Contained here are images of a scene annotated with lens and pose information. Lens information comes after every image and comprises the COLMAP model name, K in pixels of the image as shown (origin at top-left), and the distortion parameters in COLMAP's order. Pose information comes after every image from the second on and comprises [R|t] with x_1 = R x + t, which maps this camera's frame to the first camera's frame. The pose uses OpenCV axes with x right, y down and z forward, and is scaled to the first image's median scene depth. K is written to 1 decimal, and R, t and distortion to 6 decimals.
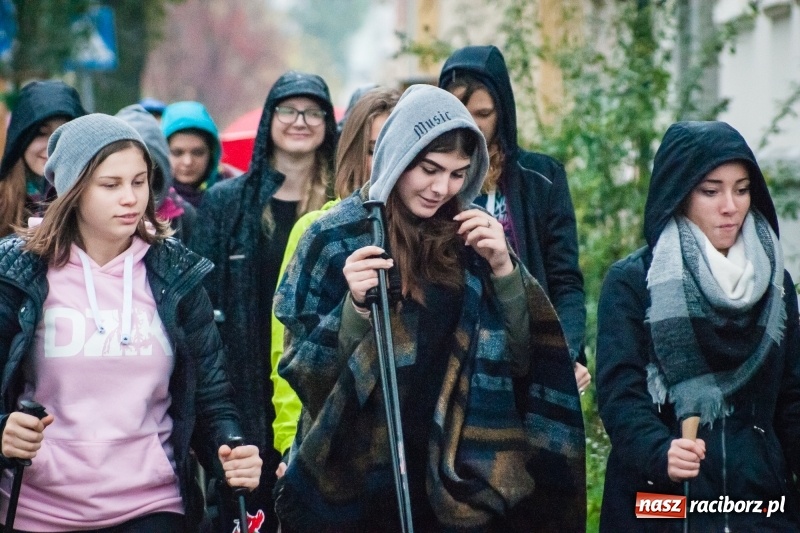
lens RADIAL K [[4888.3, 0, 396.0], [0, 4888.3, 266.2], [0, 0, 1]] dist [1.317253, 0.000000]
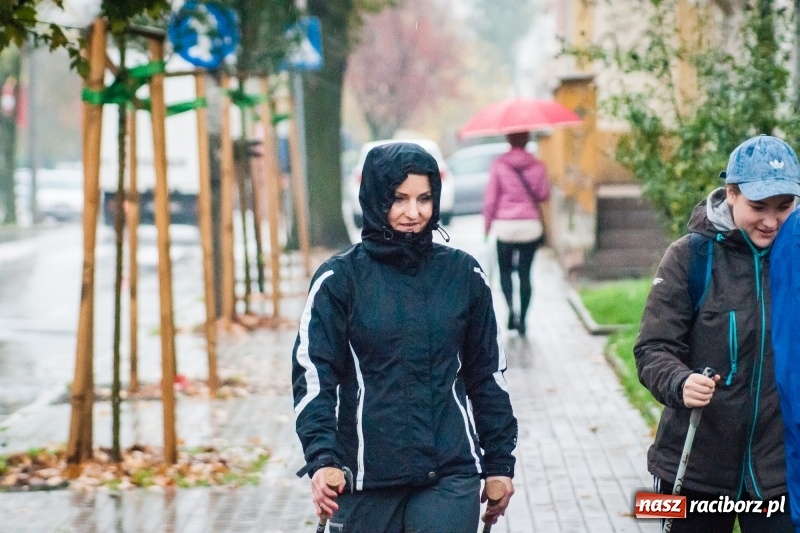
lens RADIAL K [[4888.3, 0, 400.2], [0, 4888.3, 266.9], [0, 0, 1]] dist [1.317253, 0.000000]
pose [[0.999628, 0.001282, -0.027237, -0.005372], [-0.001218, 0.999996, 0.002362, 0.005272], [0.027240, -0.002328, 0.999626, -0.191773]]
